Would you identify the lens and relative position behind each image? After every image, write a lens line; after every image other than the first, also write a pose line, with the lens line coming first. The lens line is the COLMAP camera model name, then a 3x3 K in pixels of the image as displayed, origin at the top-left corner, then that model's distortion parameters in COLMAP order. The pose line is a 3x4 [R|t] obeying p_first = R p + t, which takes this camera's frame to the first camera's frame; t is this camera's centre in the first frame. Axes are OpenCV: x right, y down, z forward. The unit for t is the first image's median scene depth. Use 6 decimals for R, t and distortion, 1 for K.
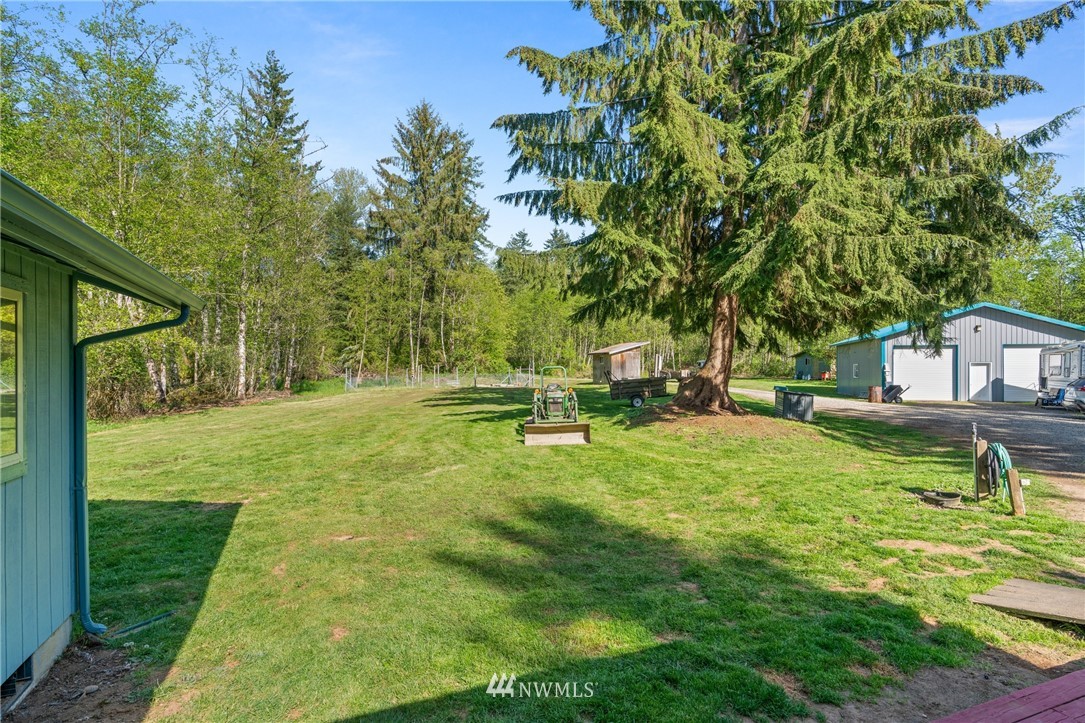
lens RADIAL K [[553.6, 0, 544.7], [0, 553.6, 366.1], [0, 0, 1]] dist [-0.002079, -0.000561]
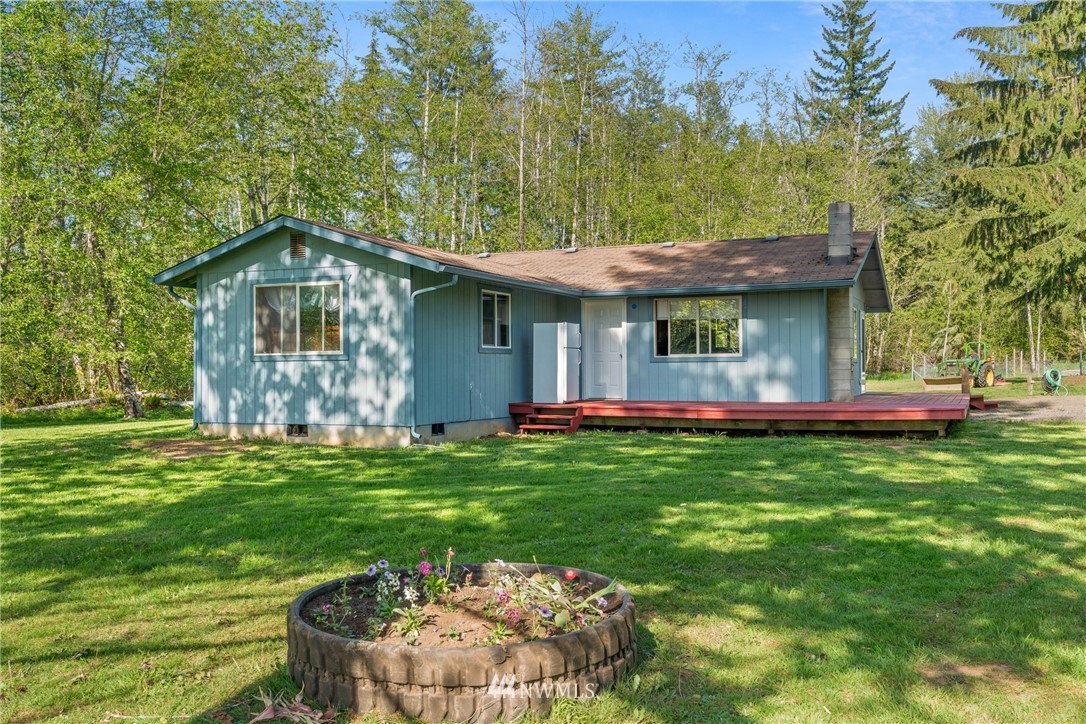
lens RADIAL K [[1003.2, 0, 543.4], [0, 1003.2, 362.6], [0, 0, 1]] dist [-0.000311, 0.000000]
pose [[0.692525, -0.004487, -0.721380, 0.269754], [0.004502, 0.999988, -0.001898, 0.012253], [0.721380, -0.001933, 0.692537, -0.370599]]
